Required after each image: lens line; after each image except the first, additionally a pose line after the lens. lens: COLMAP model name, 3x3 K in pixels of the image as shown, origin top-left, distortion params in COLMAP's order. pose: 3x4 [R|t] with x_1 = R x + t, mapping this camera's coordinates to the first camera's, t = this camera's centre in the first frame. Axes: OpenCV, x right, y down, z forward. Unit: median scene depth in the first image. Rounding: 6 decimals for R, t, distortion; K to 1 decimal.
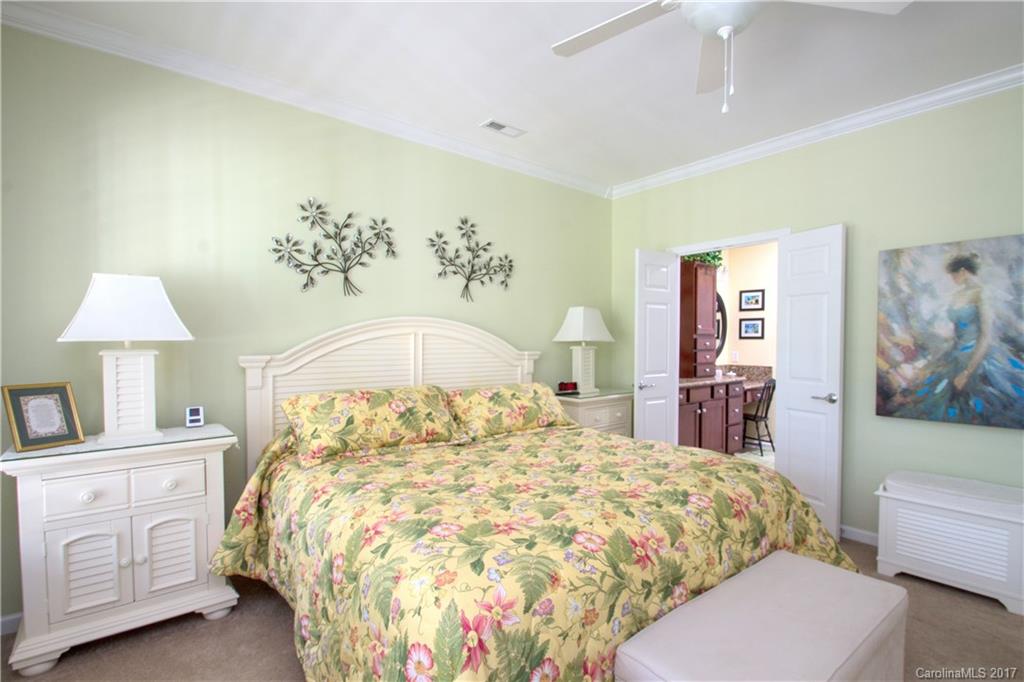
lens RADIAL K [[484.8, 0, 528.8], [0, 484.8, 348.7], [0, 0, 1]] dist [-0.004156, -0.003466]
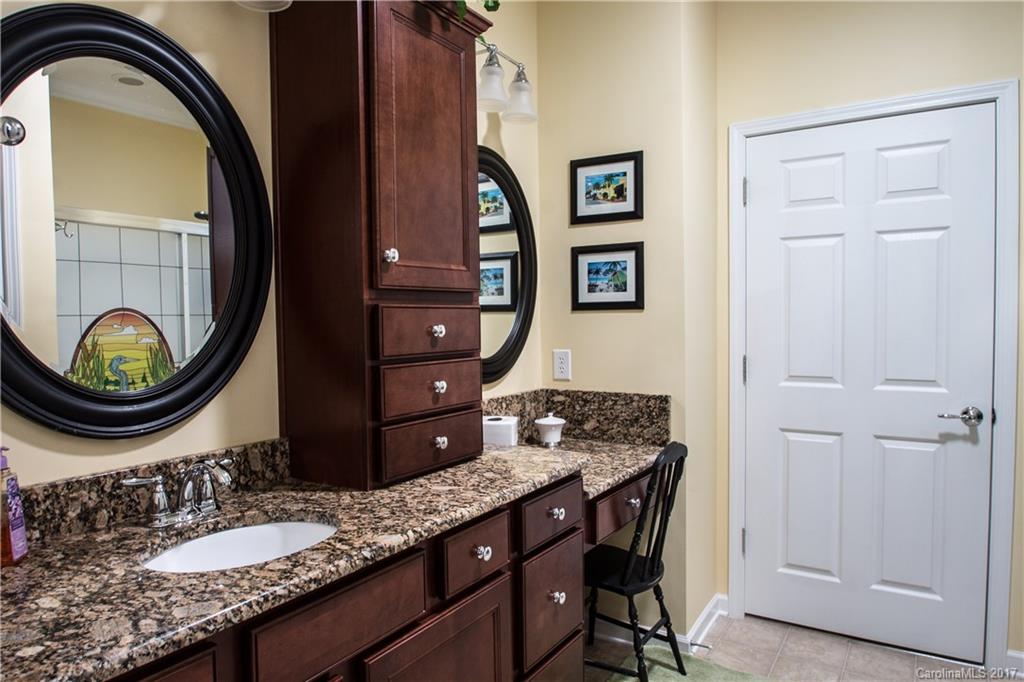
lens RADIAL K [[695.4, 0, 508.5], [0, 695.4, 340.5], [0, 0, 1]] dist [-0.008597, -0.000412]
pose [[0.956485, -0.025565, 0.290661, 0.269294], [0.021540, 0.999623, 0.017039, -0.009142], [-0.290987, -0.010037, 0.956674, 0.592067]]
